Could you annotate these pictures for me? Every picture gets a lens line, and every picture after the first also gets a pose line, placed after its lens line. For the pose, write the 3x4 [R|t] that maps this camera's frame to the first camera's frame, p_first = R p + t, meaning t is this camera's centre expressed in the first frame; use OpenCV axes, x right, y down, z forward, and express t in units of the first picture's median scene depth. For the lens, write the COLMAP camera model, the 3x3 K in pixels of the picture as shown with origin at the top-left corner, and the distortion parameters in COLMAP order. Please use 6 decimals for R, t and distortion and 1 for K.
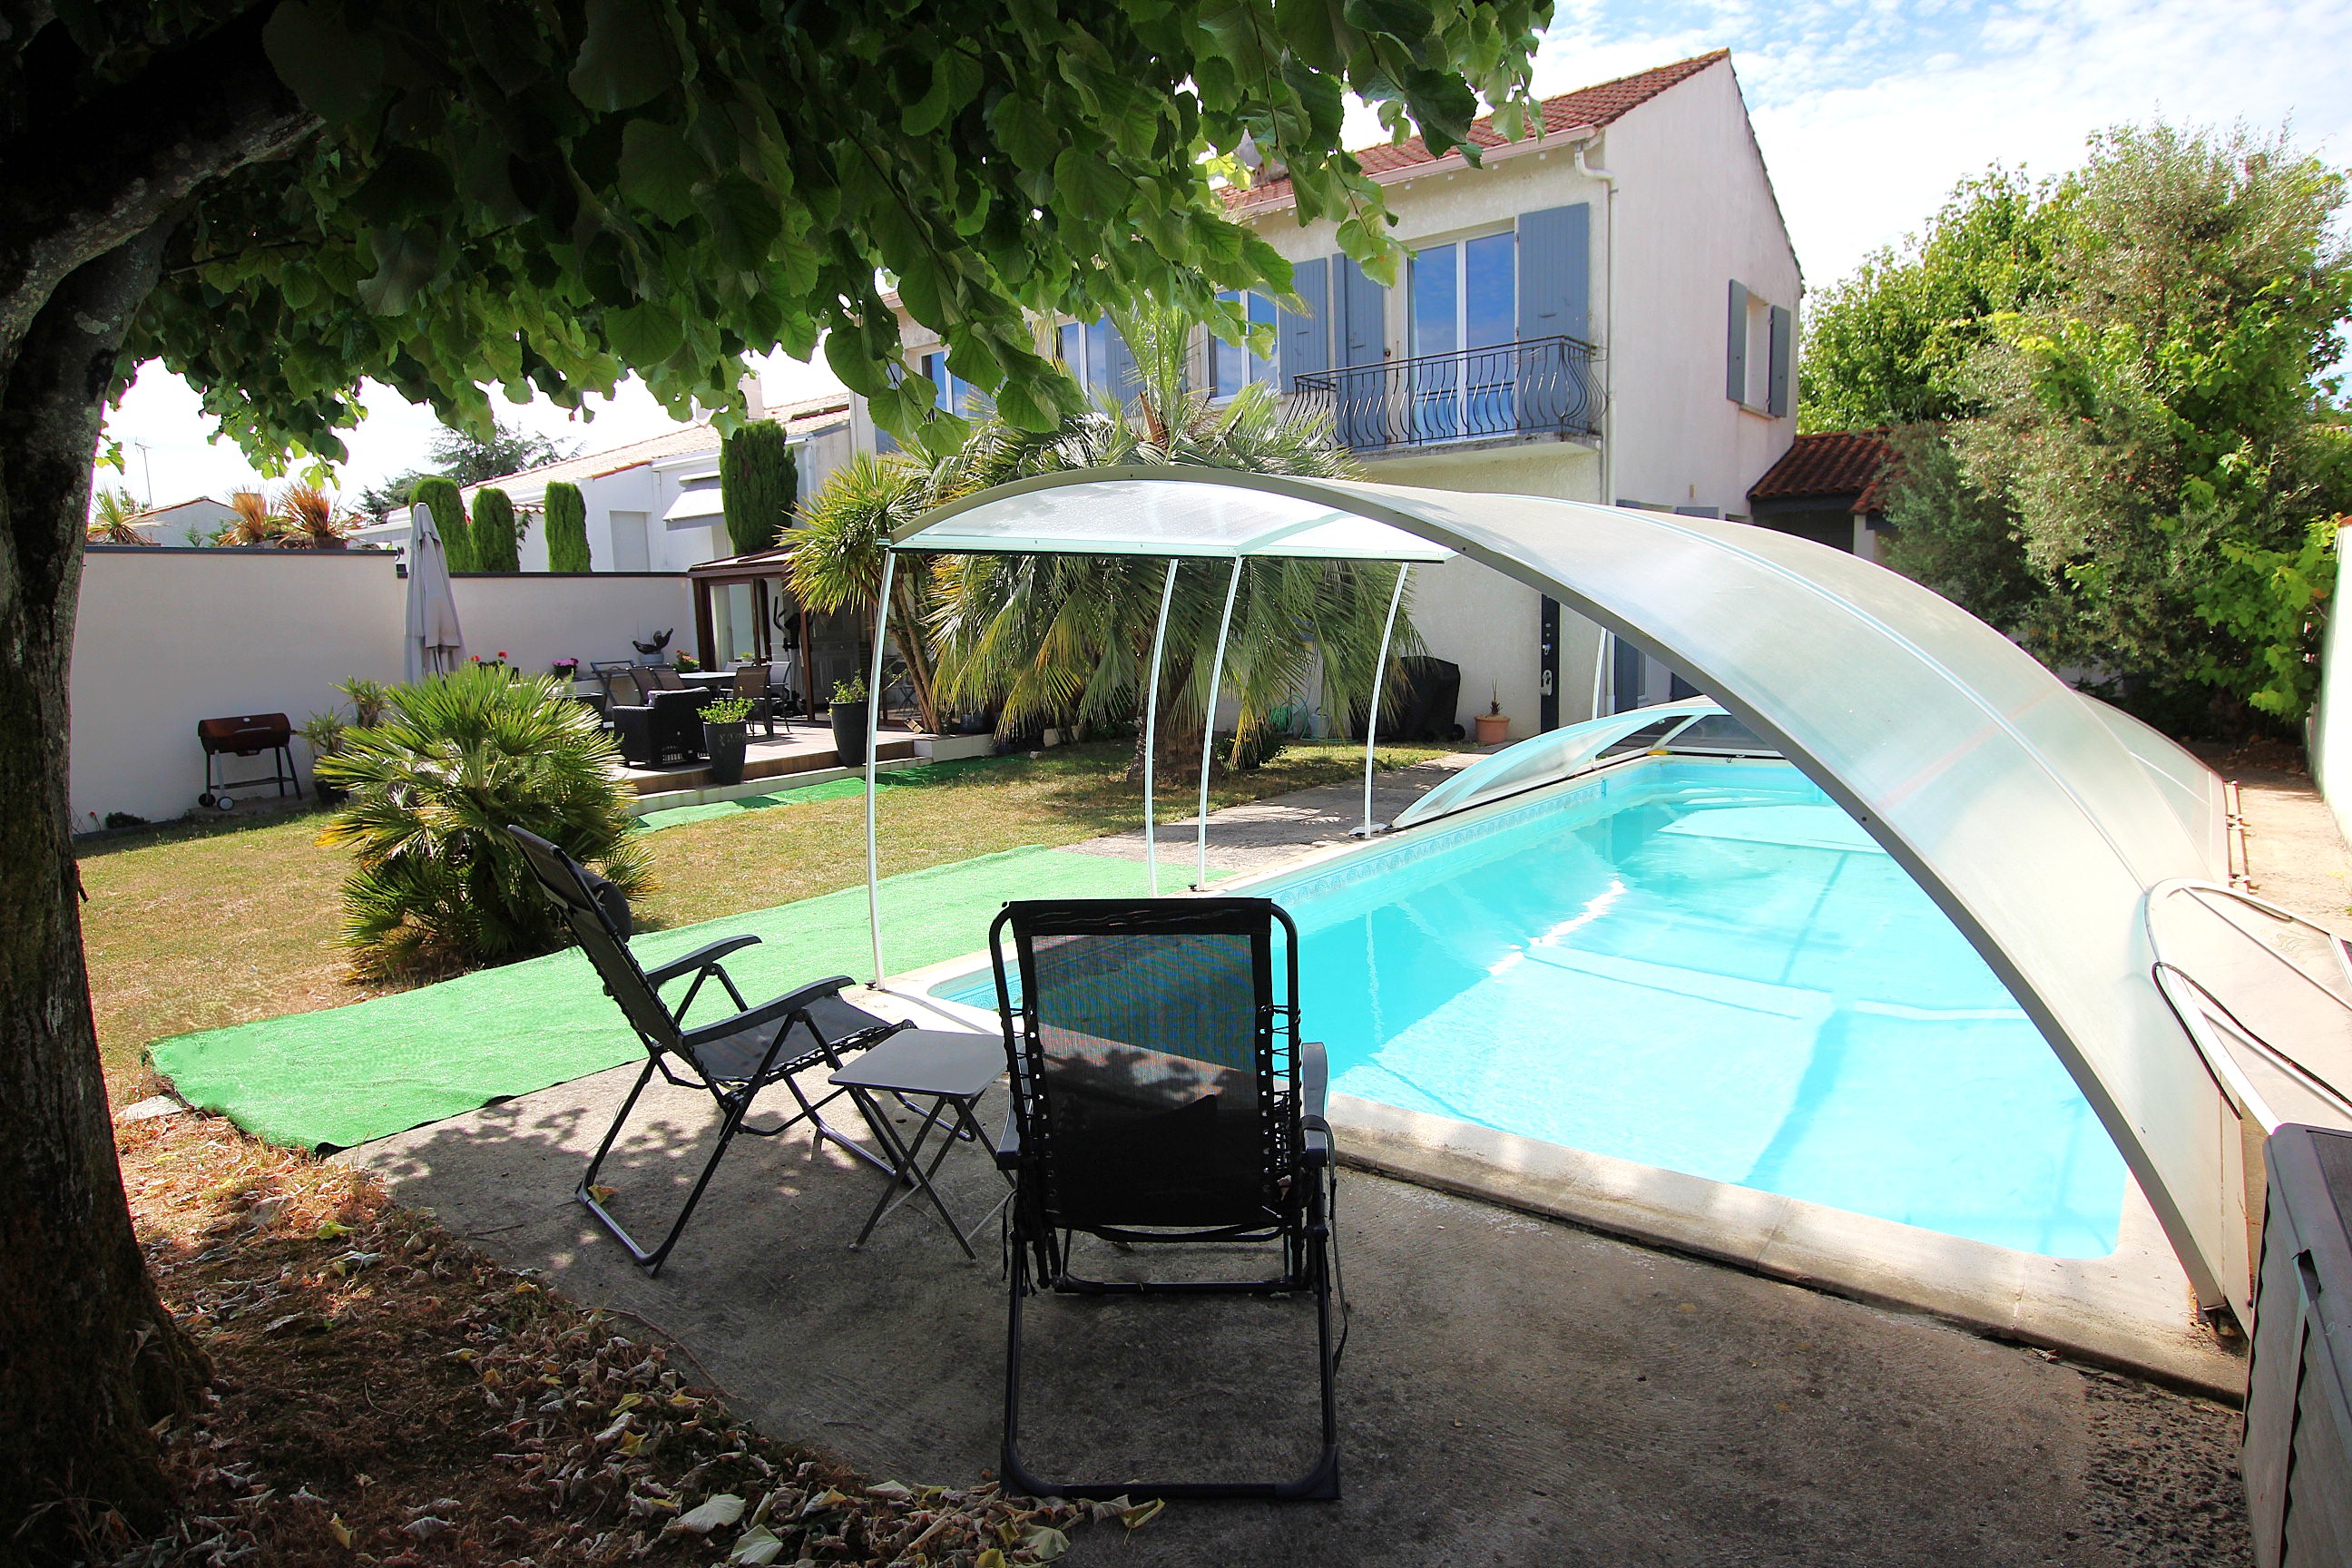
lens RADIAL K [[1295.7, 0, 1176.0], [0, 1295.7, 784.0], [0, 0, 1]] dist [0.003037, 0.000915]
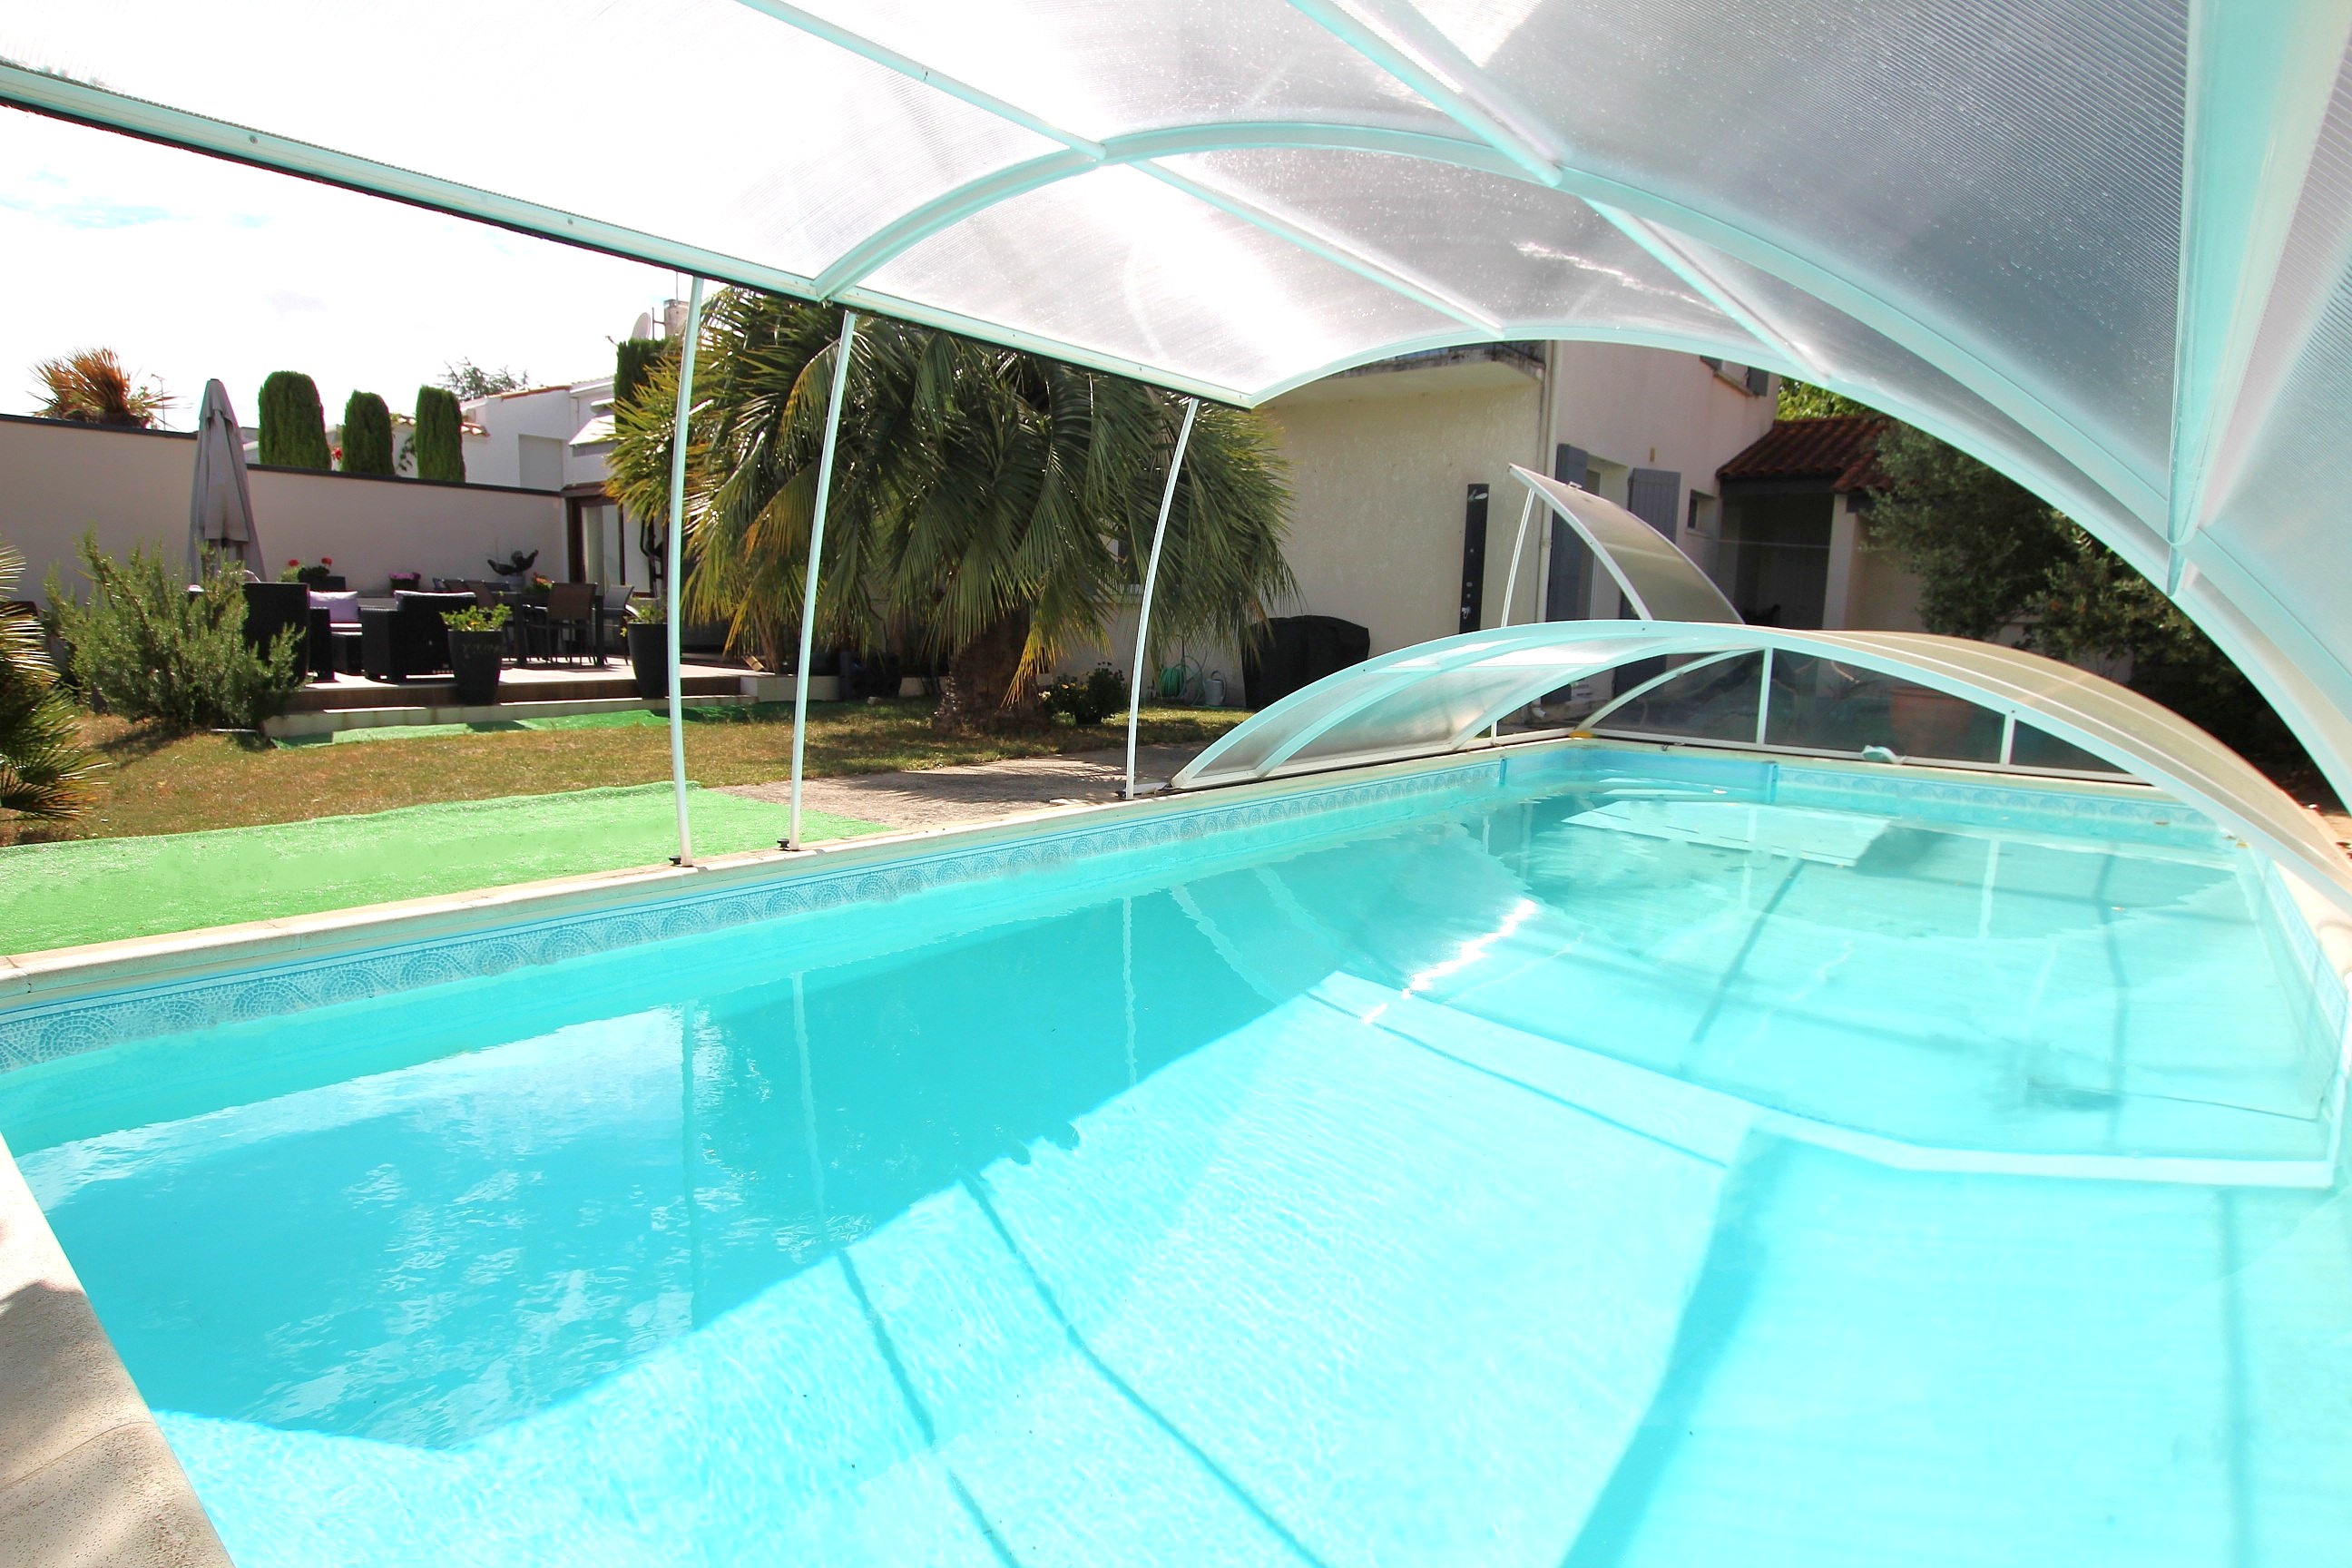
lens RADIAL K [[1193.0, 0, 1176.0], [0, 1193.0, 784.0], [0, 0, 1]] dist [-0.005283, -0.000623]
pose [[0.997960, 0.063145, -0.009430, 0.118539], [-0.063110, 0.997999, 0.003955, 0.019624], [0.009661, -0.003351, 0.999948, 0.228304]]
